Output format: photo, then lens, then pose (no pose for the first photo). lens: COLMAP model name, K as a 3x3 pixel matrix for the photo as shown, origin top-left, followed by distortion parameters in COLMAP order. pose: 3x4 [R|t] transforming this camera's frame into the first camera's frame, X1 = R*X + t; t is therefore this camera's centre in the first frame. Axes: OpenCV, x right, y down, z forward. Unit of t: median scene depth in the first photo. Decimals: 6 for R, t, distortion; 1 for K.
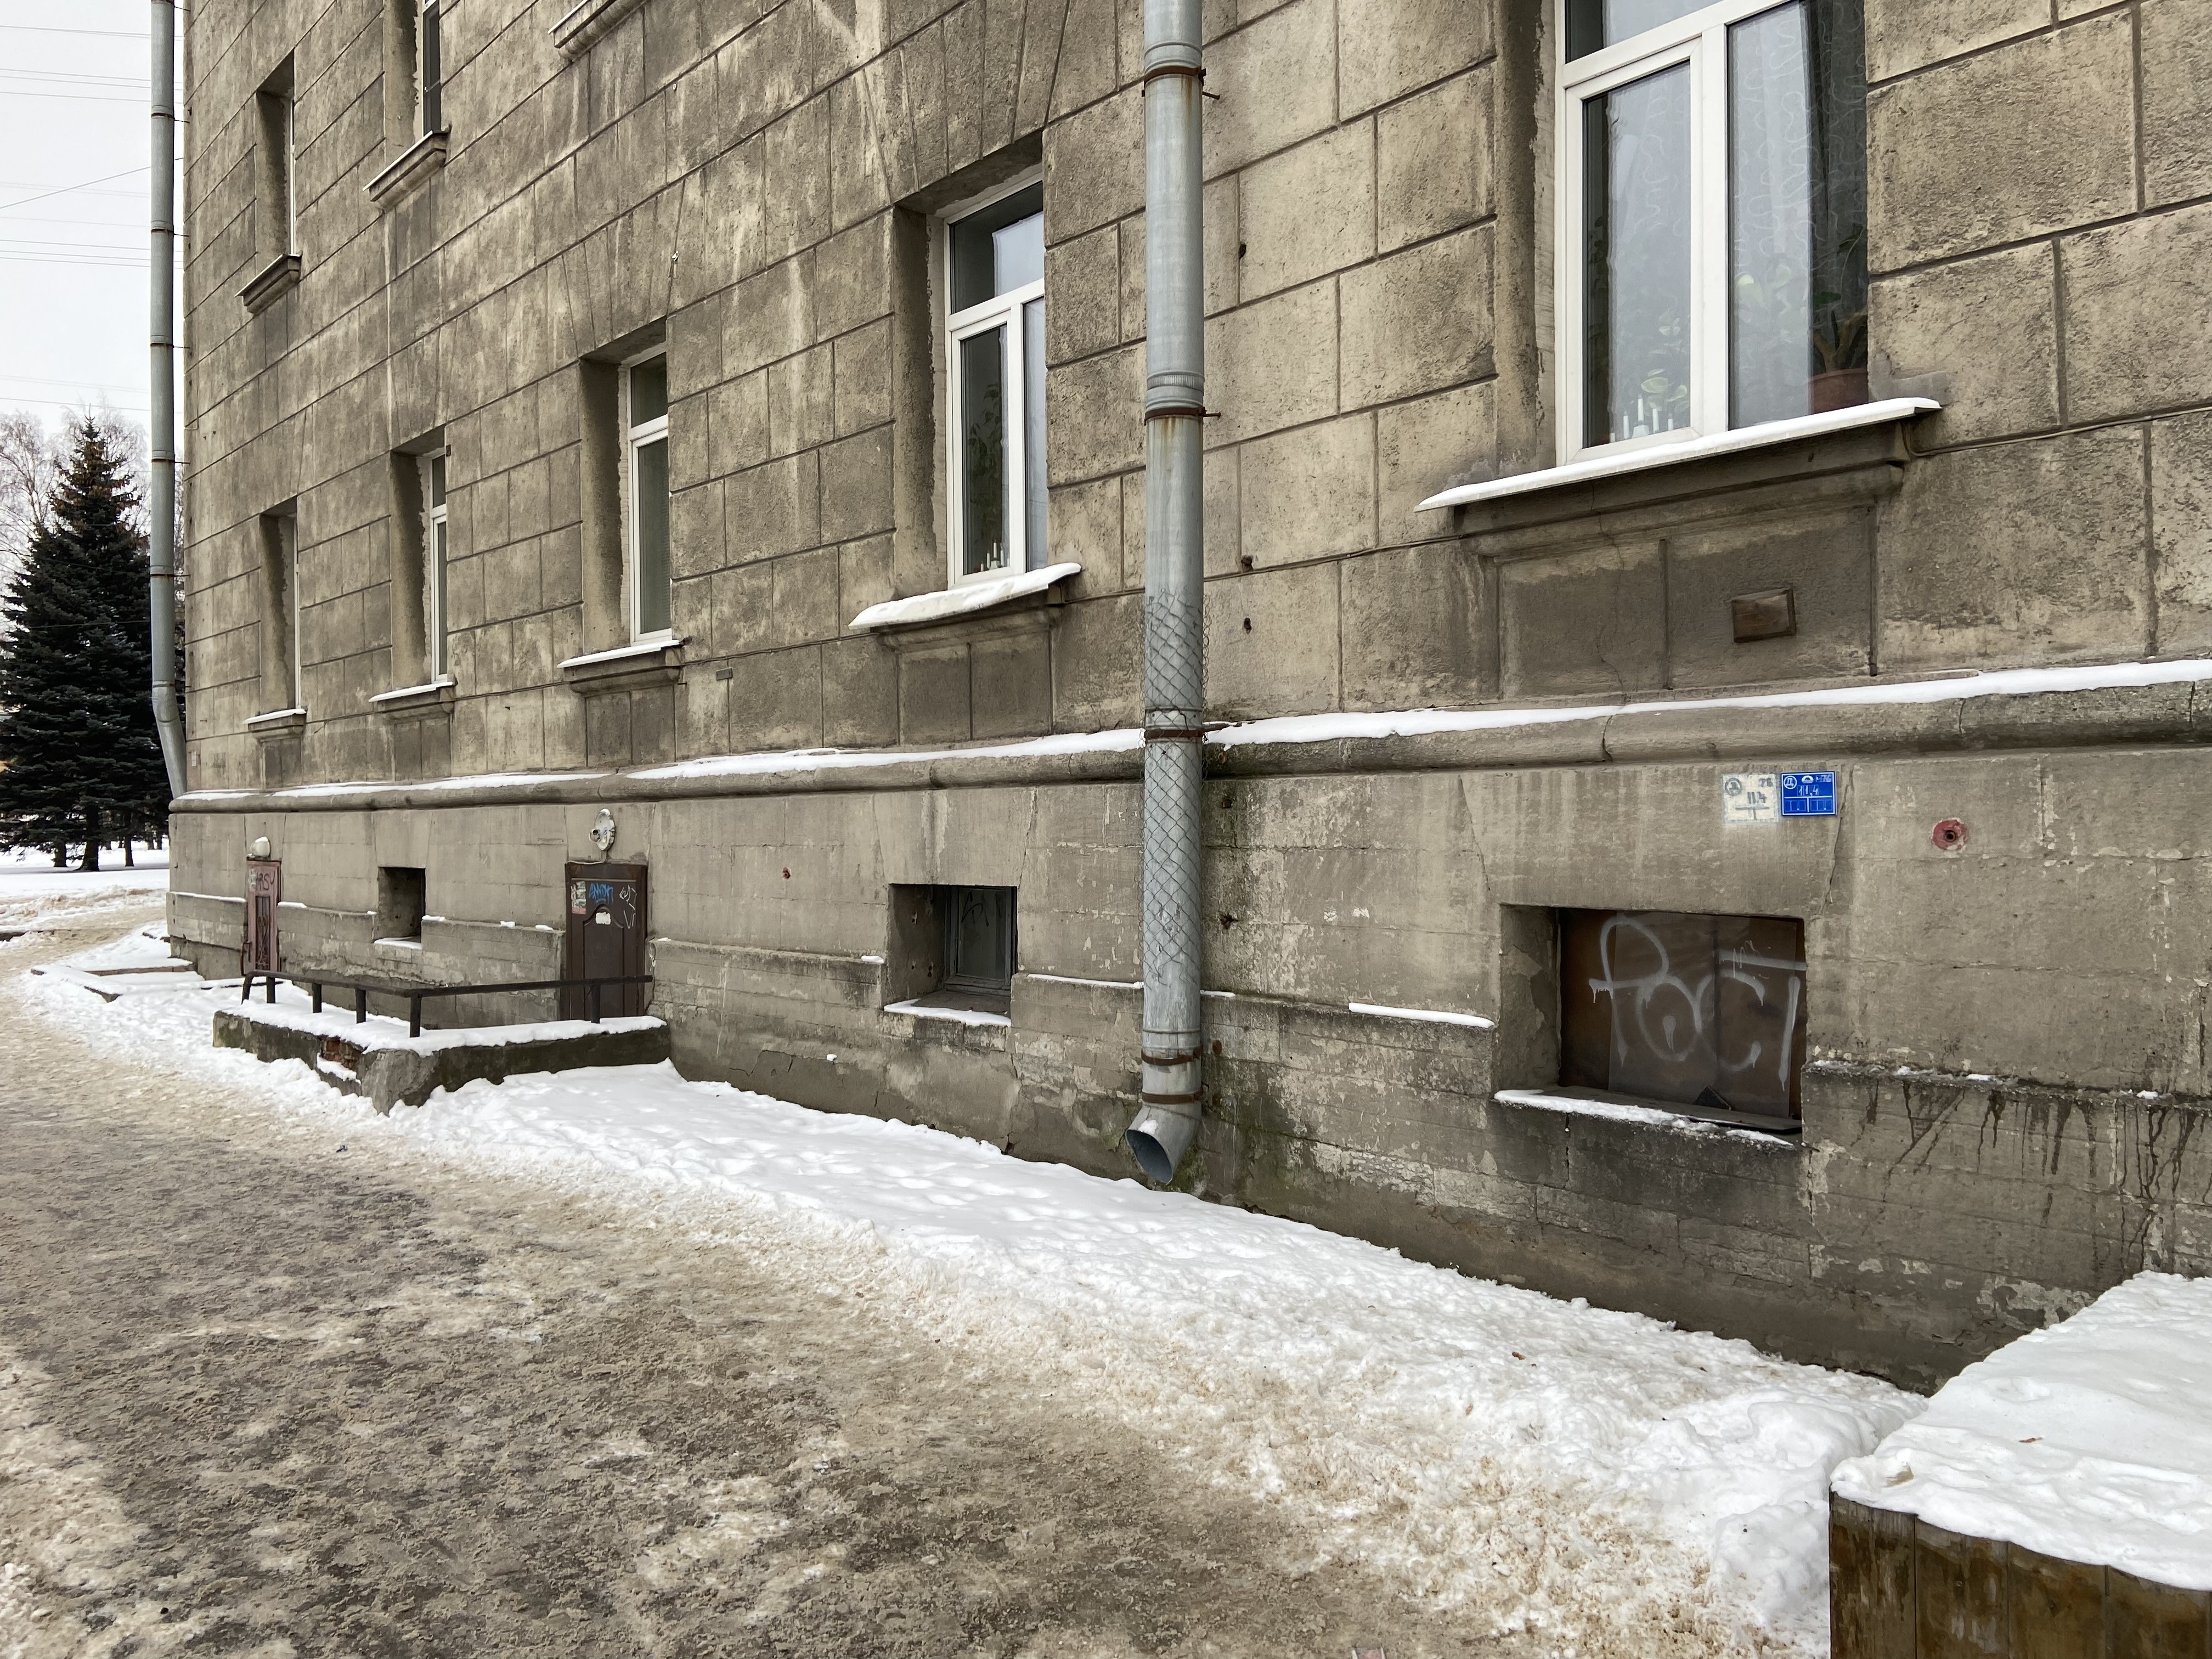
lens RADIAL K [[1667.1, 0, 1106.0], [0, 1667.1, 829.5], [0, 0, 1]] dist [0.149627, -0.182379]
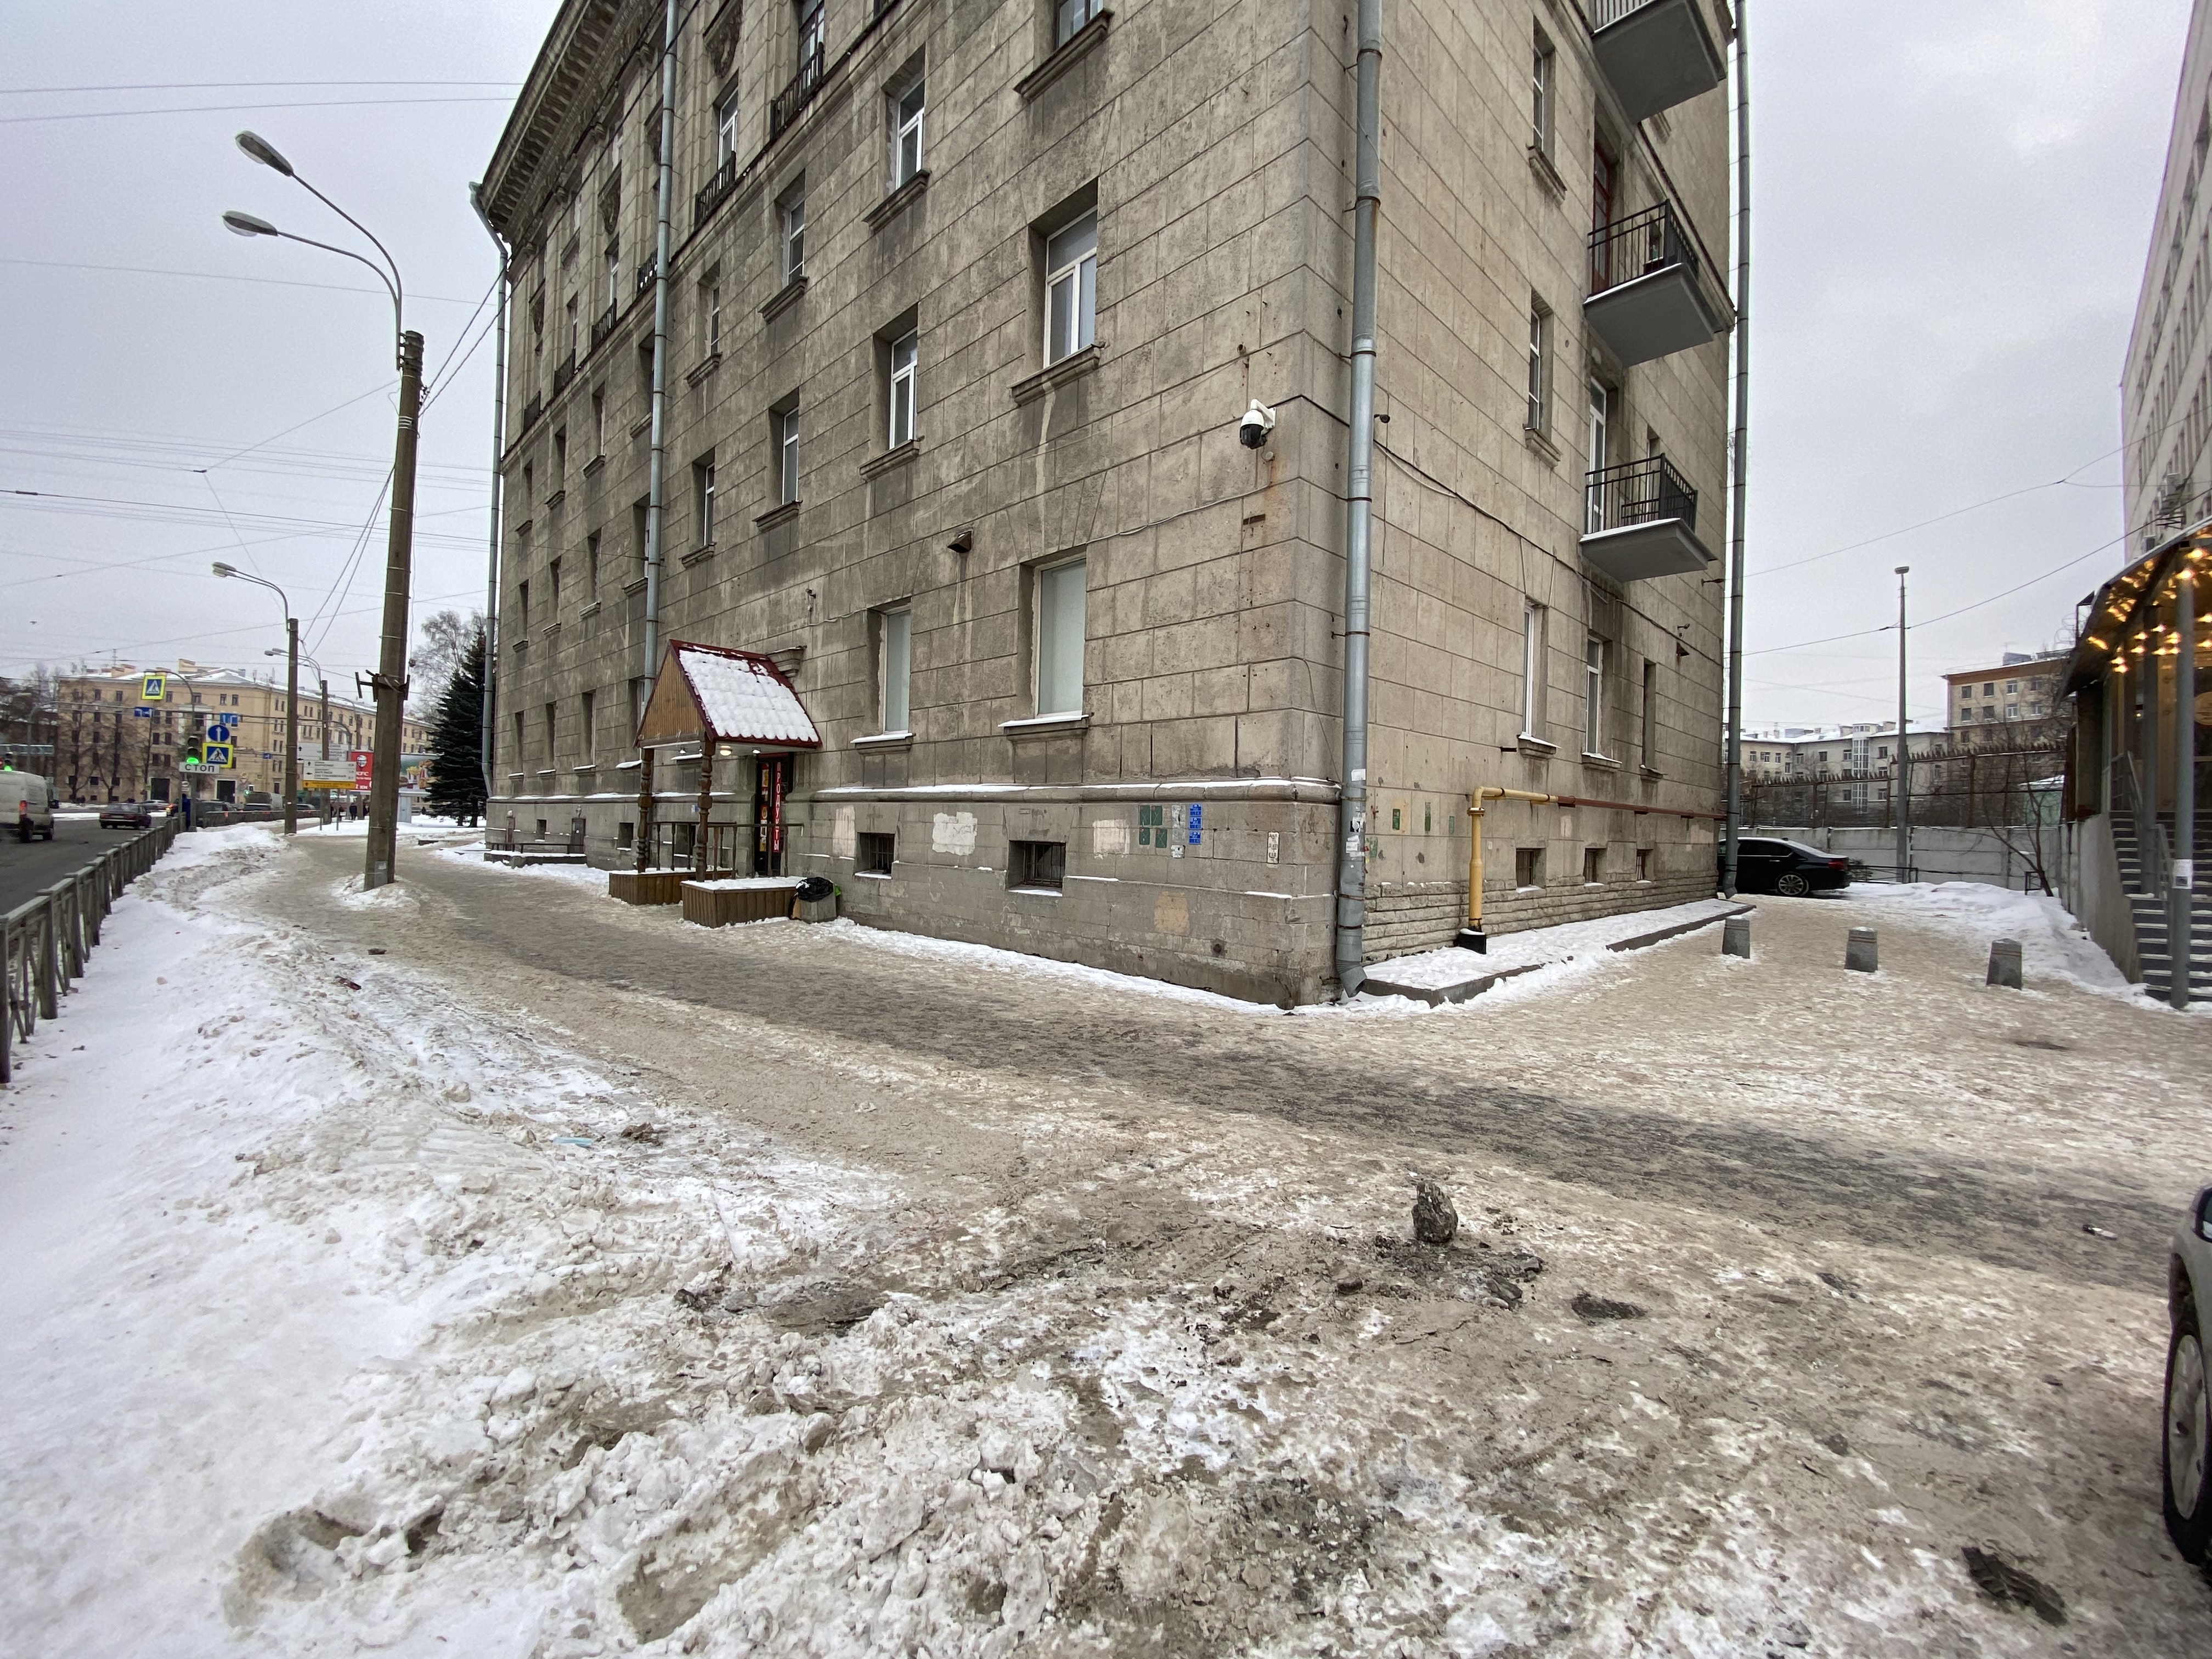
lens RADIAL K [[896.7, 0, 1106.0], [0, 896.7, 829.5], [0, 0, 1]] dist [0.041063, -0.032455]
pose [[0.997375, 0.032183, 0.064871, 0.912471], [-0.032161, 0.999482, -0.001388, 0.010022], [-0.064882, -0.000702, 0.997893, -1.394062]]
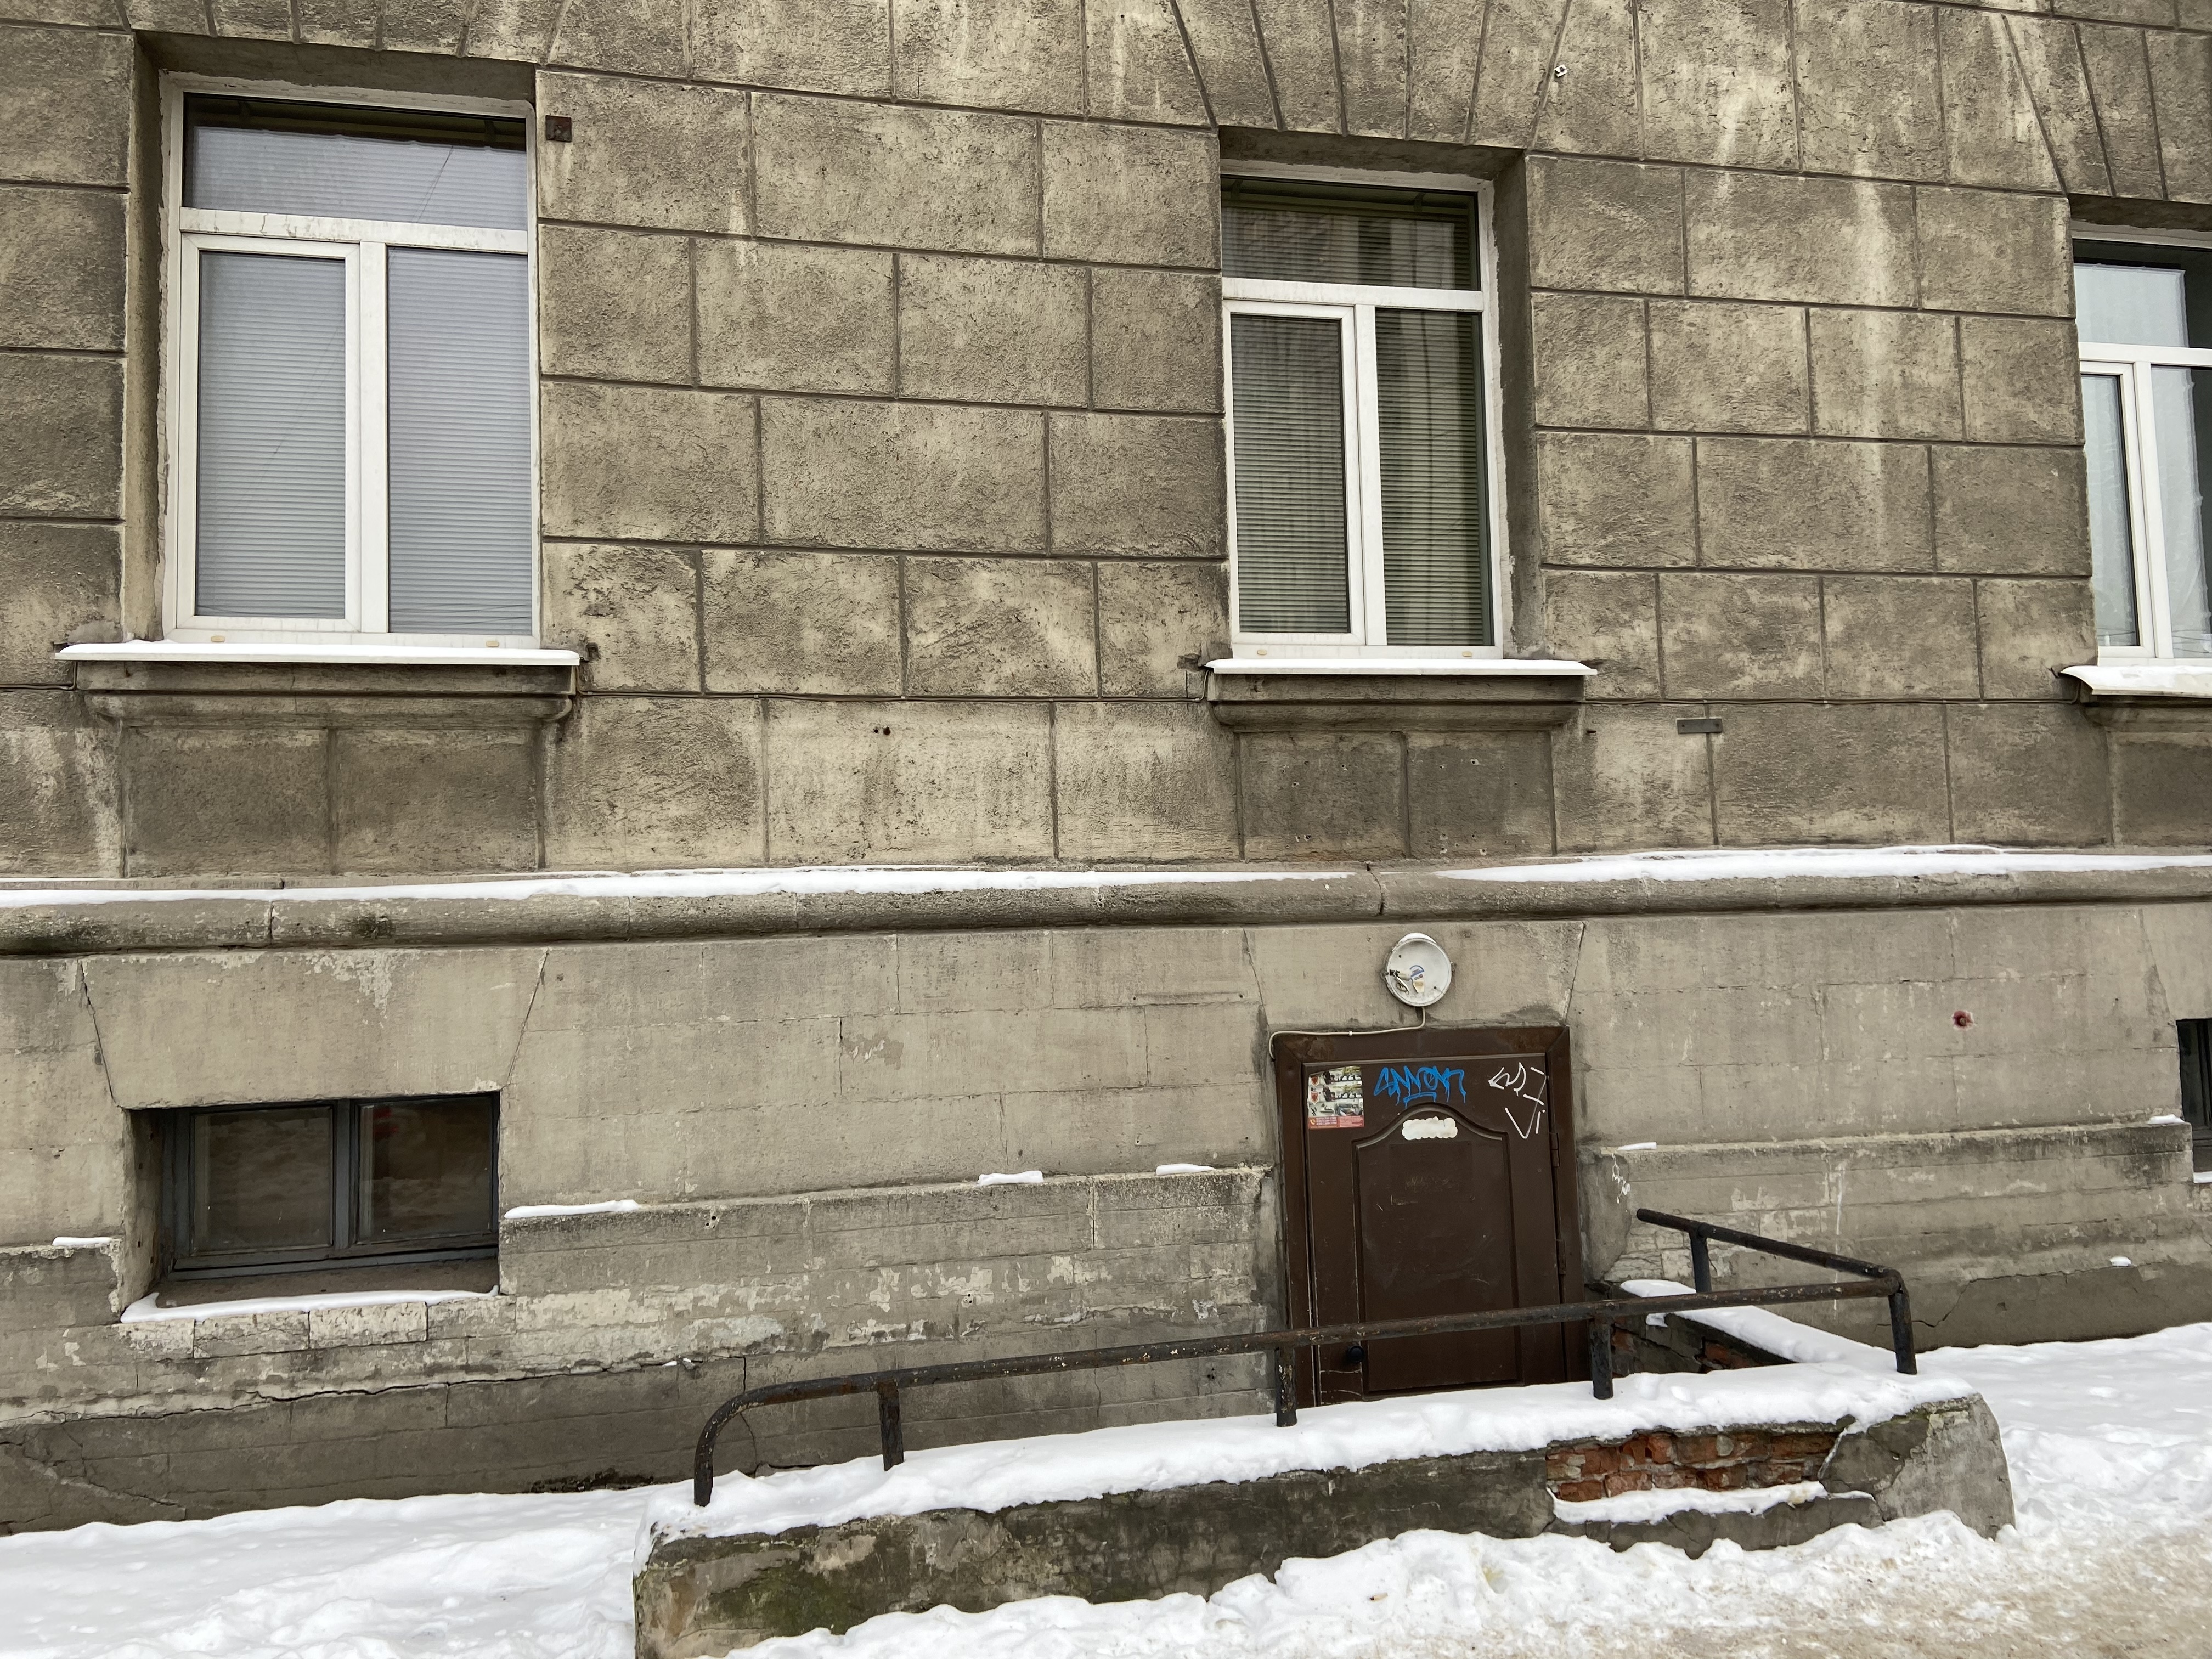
lens RADIAL K [[1719.5, 0, 1106.0], [0, 1719.5, 829.5], [0, 0, 1]] dist [0.162299, -0.179029]
pose [[0.453522, 0.060578, 0.889184, -0.937922], [0.029505, 0.996120, -0.082913, -0.001942], [-0.890757, 0.063838, 0.449975, 0.901560]]
